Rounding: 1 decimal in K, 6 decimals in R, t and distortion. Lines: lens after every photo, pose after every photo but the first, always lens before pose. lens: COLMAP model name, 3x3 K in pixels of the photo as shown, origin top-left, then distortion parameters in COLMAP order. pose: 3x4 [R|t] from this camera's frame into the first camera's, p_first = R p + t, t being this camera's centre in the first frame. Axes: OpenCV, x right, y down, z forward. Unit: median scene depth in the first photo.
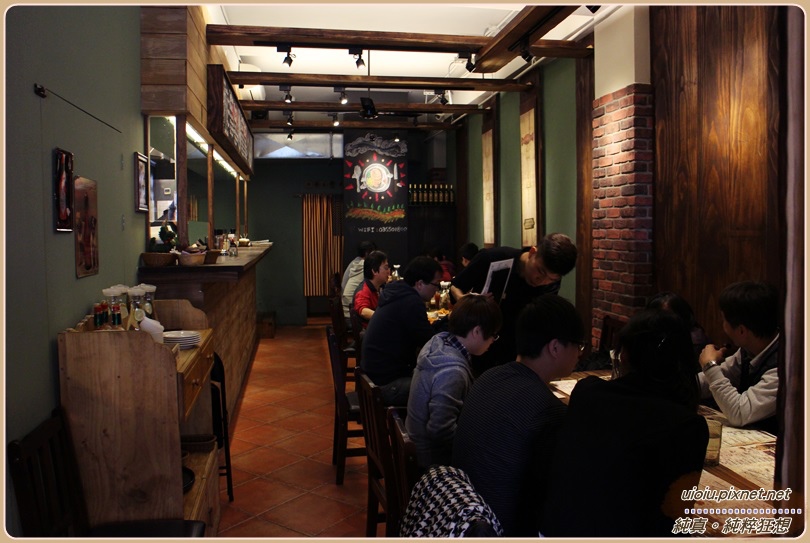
lens RADIAL K [[714.1, 0, 405.0], [0, 714.1, 271.5], [0, 0, 1]] dist [-0.256943, 0.543956]
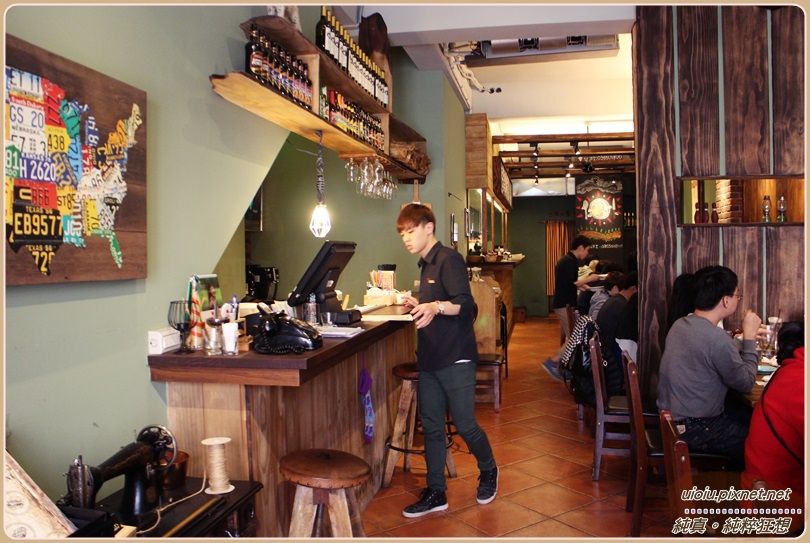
lens RADIAL K [[714.1, 0, 405.0], [0, 714.1, 271.5], [0, 0, 1]] dist [-0.256943, 0.543956]
pose [[0.941683, 0.004588, -0.336470, 0.064763], [-0.013581, 0.999611, -0.024379, 0.028881], [0.336227, 0.027527, 0.941379, -0.416682]]
